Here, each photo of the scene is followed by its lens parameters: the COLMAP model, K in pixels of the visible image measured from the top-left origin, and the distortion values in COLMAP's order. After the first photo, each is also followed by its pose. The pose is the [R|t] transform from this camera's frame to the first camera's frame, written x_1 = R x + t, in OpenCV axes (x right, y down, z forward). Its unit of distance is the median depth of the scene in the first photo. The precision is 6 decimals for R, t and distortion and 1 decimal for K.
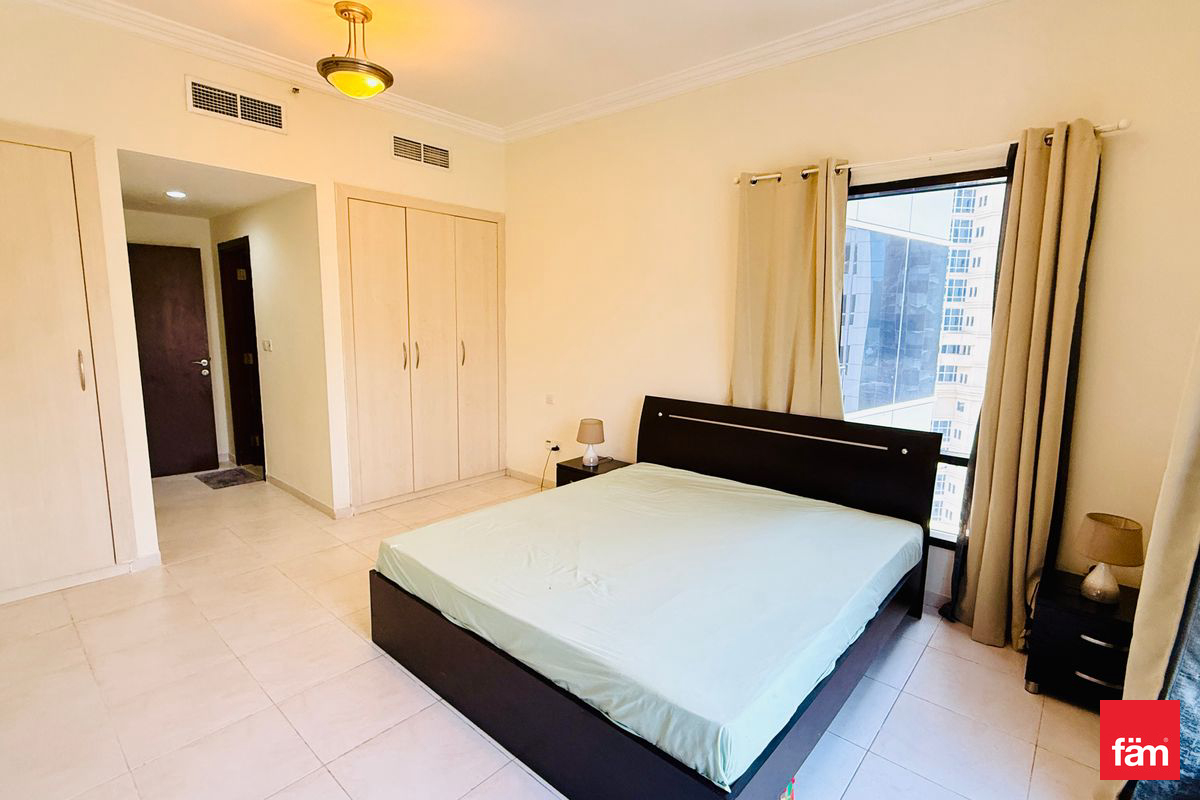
lens RADIAL K [[567.8, 0, 594.5], [0, 567.8, 400.2], [0, 0, 1]] dist [0.000423, -0.000934]
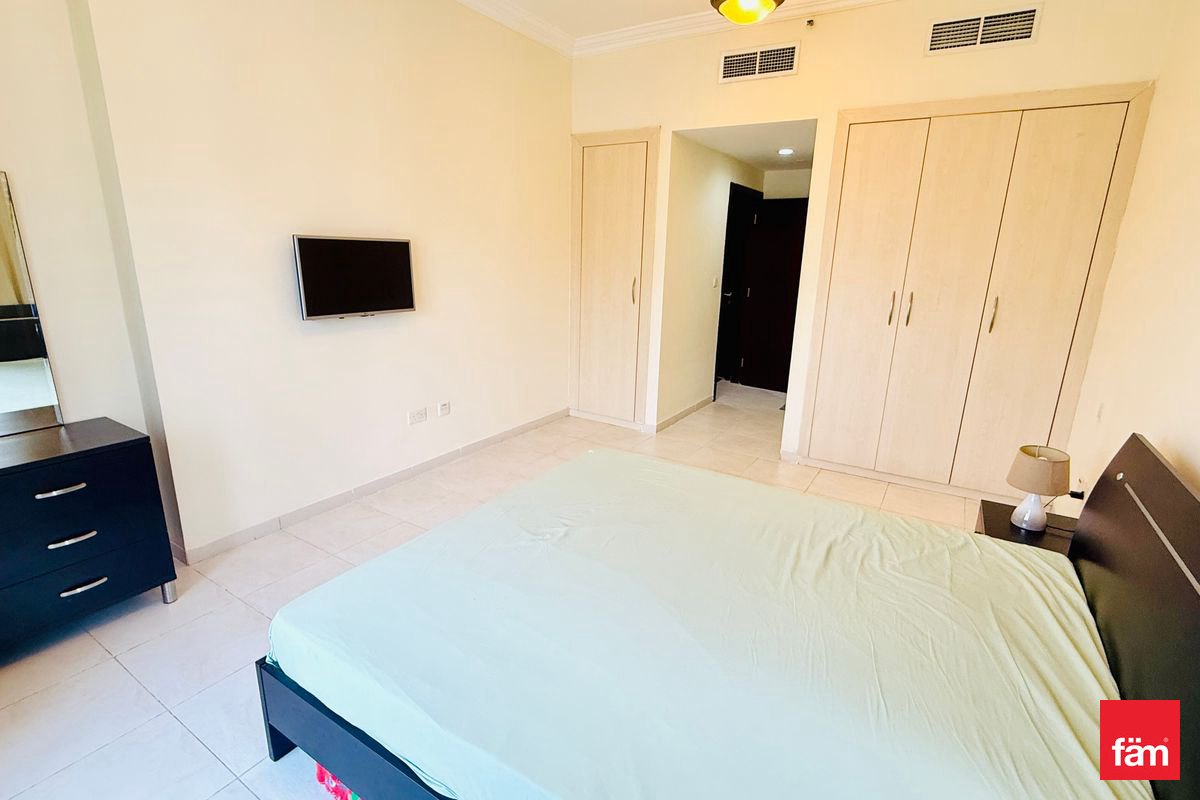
lens RADIAL K [[567.8, 0, 594.5], [0, 567.8, 400.2], [0, 0, 1]] dist [0.000423, -0.000934]
pose [[0.161496, 0.243512, -0.956358, 0.443785], [-0.167072, 0.961837, 0.216694, -0.059325], [0.972628, 0.124786, 0.196016, 0.457230]]
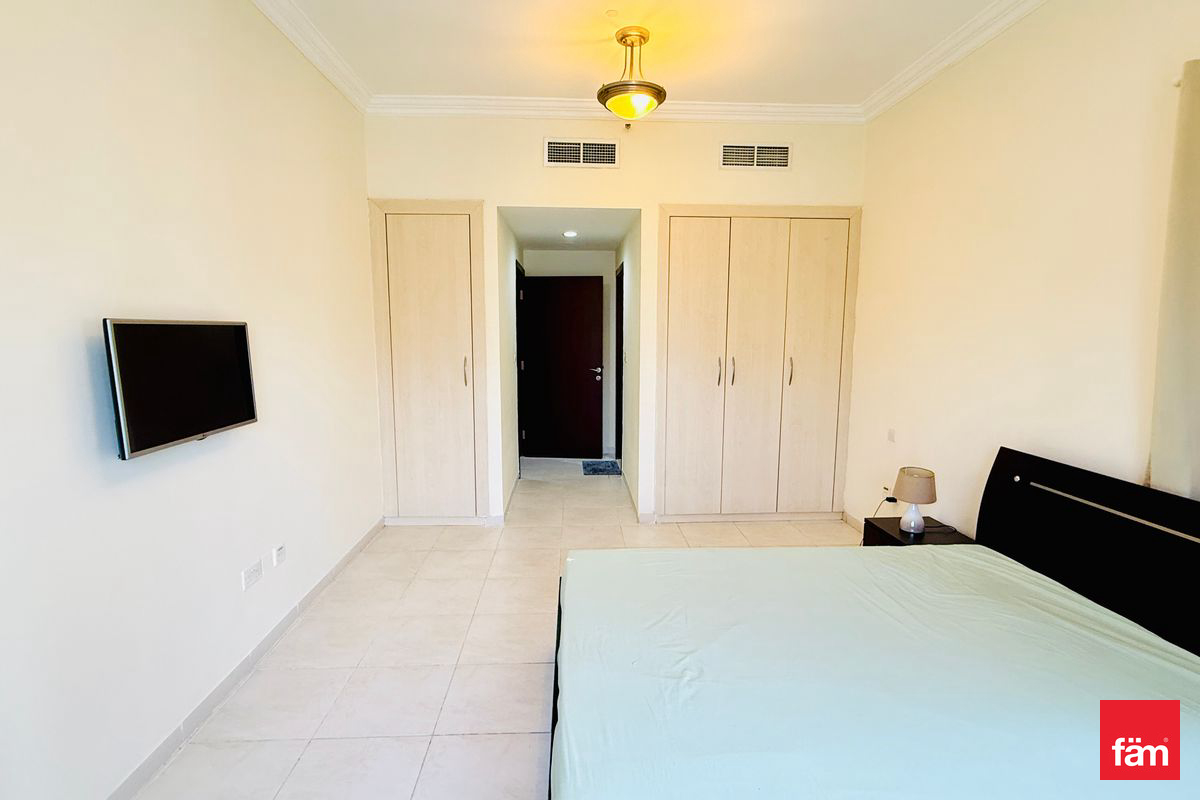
lens RADIAL K [[567.8, 0, 594.5], [0, 567.8, 400.2], [0, 0, 1]] dist [0.000423, -0.000934]
pose [[0.696204, 0.079716, -0.713404, 0.220689], [-0.097494, 0.995107, 0.016051, -0.025659], [0.711193, 0.058378, 0.700569, 0.187611]]
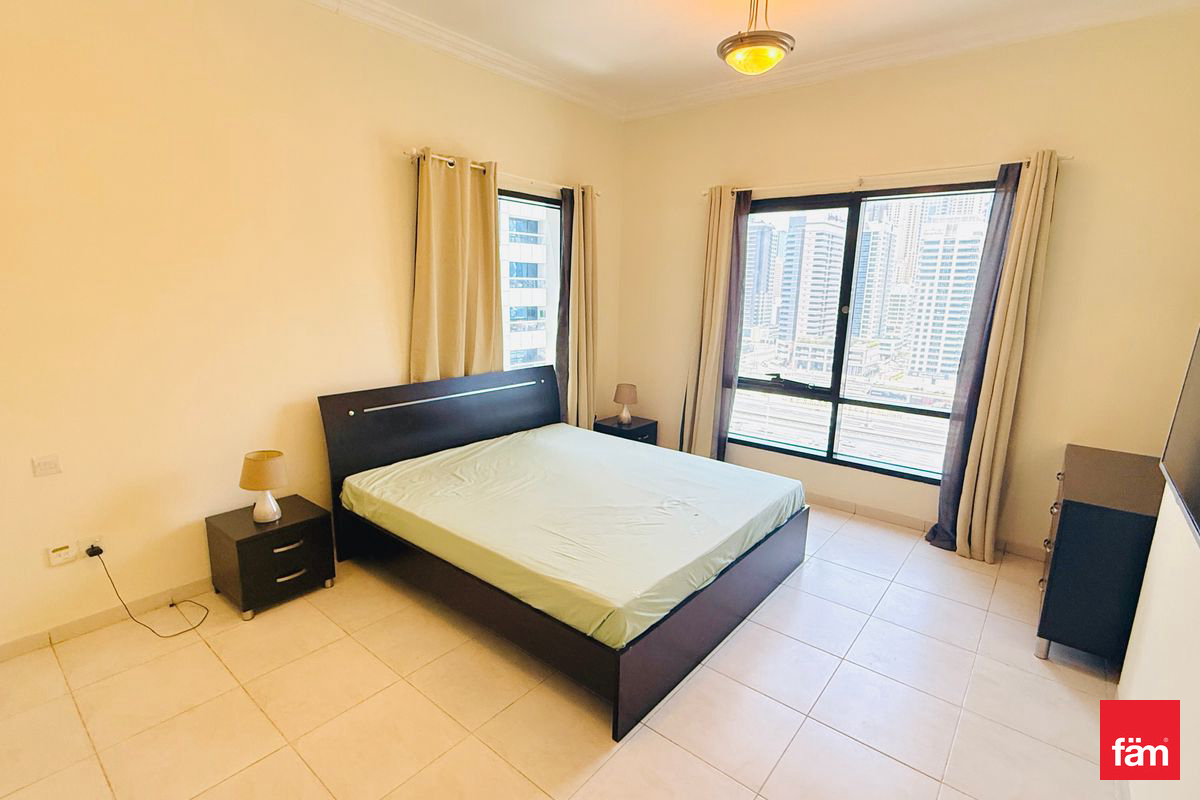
lens RADIAL K [[567.8, 0, 594.5], [0, 567.8, 400.2], [0, 0, 1]] dist [0.000423, -0.000934]
pose [[-0.037072, -0.213446, 0.976251, -0.651999], [0.124744, 0.968293, 0.216443, -0.118592], [-0.991496, 0.129805, -0.009271, 0.617170]]
